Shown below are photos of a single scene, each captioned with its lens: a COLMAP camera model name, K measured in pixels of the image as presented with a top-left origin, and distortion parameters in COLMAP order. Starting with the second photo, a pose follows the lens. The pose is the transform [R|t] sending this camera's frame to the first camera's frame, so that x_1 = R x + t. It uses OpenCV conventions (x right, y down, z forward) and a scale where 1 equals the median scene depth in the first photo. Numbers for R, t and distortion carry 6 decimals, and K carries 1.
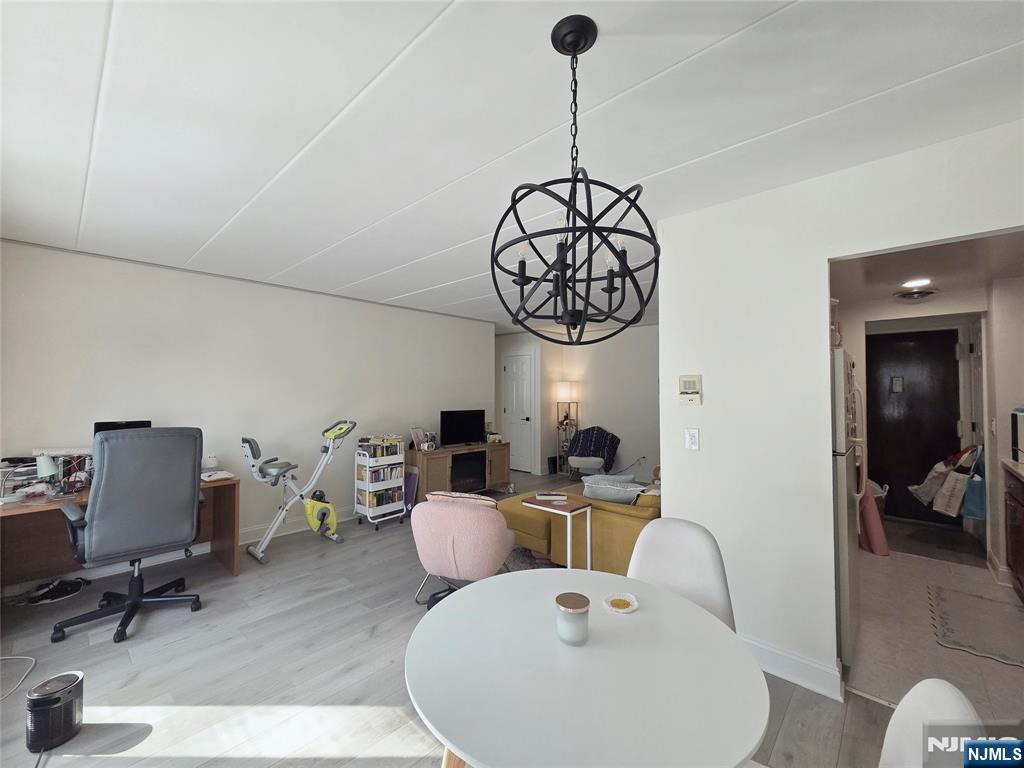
lens RADIAL K [[416.7, 0, 512.4], [0, 416.7, 382.9], [0, 0, 1]] dist [-0.000788, -0.000103]
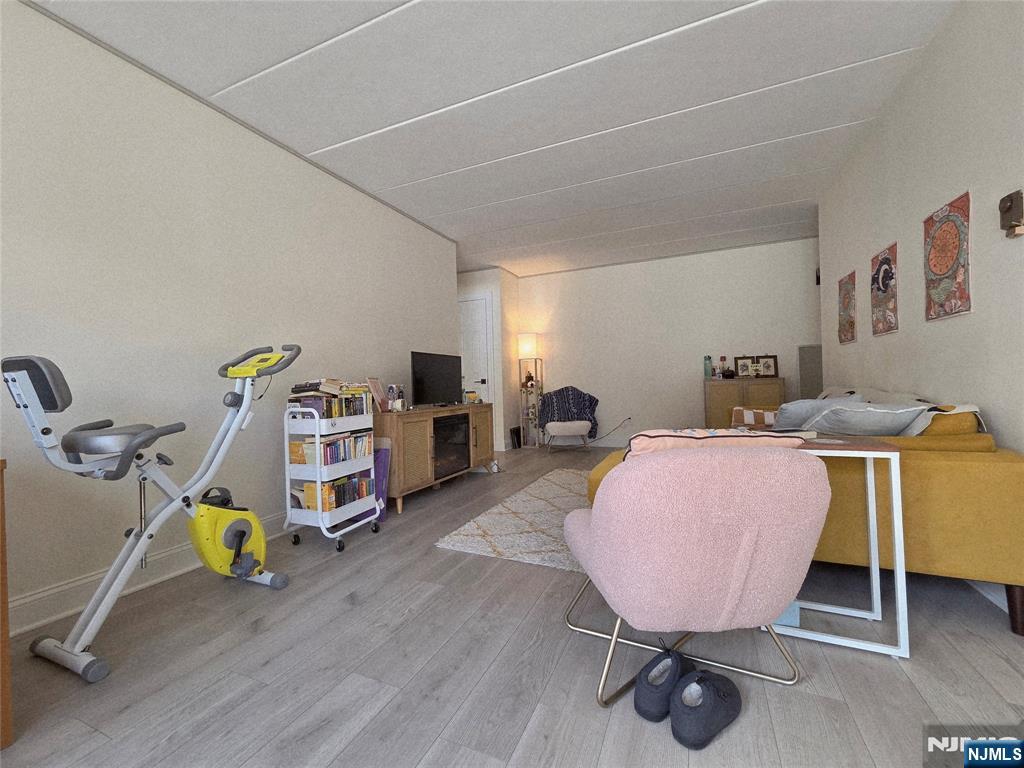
lens RADIAL K [[416.7, 0, 511.4], [0, 416.7, 384.0], [0, 0, 1]] dist [-0.000788, -0.000103]
pose [[0.946996, -0.029048, 0.319930, -0.276393], [0.023417, 0.999496, 0.021434, 0.127834], [-0.320391, -0.012806, 0.947199, 0.410162]]
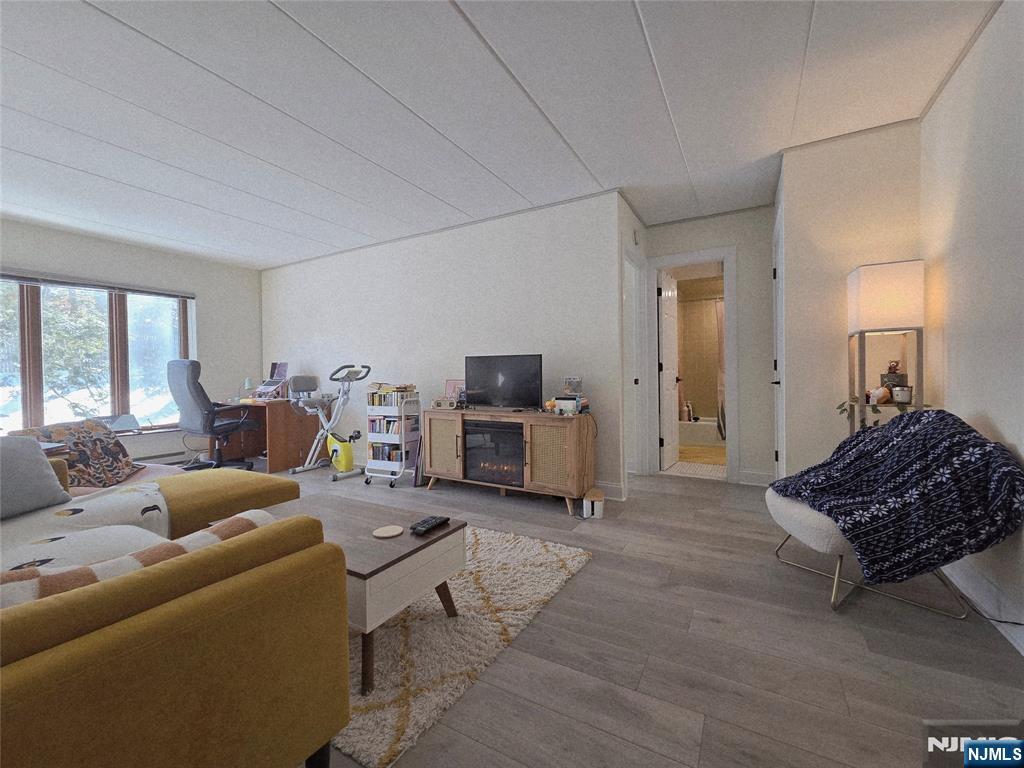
lens RADIAL K [[416.7, 0, 512.8], [0, 416.7, 382.0], [0, 0, 1]] dist [-0.000788, -0.000103]
pose [[0.223910, 0.003921, -0.974602, 0.631089], [0.028184, 0.999548, 0.010497, 0.124715], [0.974202, -0.029818, 0.223698, 1.090658]]
